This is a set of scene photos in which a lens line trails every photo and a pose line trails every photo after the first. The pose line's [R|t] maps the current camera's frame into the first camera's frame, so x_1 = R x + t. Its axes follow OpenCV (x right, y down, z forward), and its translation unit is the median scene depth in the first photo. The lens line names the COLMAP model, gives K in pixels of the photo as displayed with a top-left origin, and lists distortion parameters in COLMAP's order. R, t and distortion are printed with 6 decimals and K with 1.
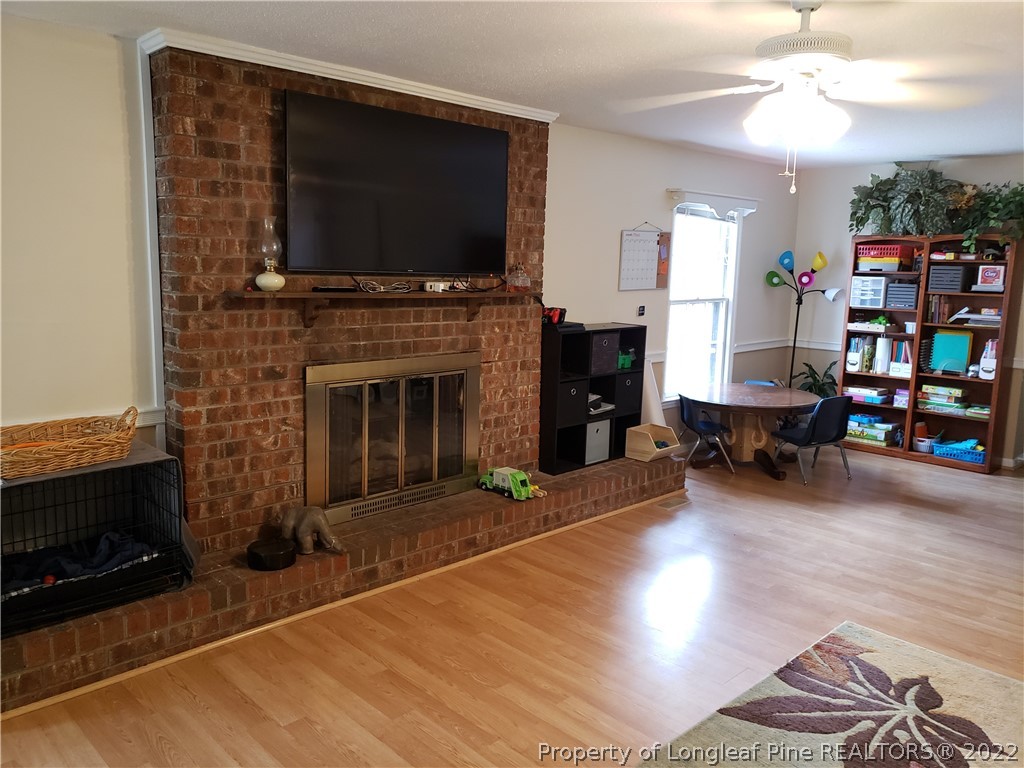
lens RADIAL K [[792.8, 0, 510.2], [0, 792.8, 370.2], [0, 0, 1]] dist [0.047372, -0.000990]
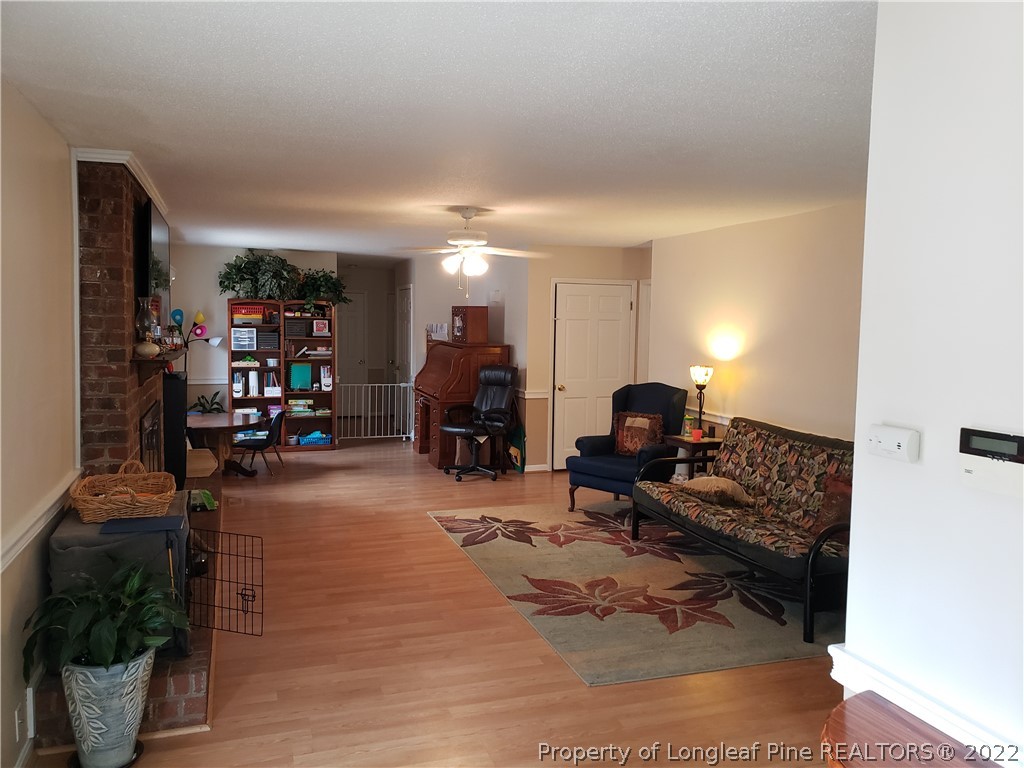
lens RADIAL K [[792.8, 0, 510.2], [0, 792.8, 370.2], [0, 0, 1]] dist [0.047372, -0.000990]
pose [[0.429282, -0.074549, 0.900089, -0.636868], [0.119544, 0.992509, 0.025189, -0.024582], [-0.895224, 0.096787, 0.434978, -0.013904]]
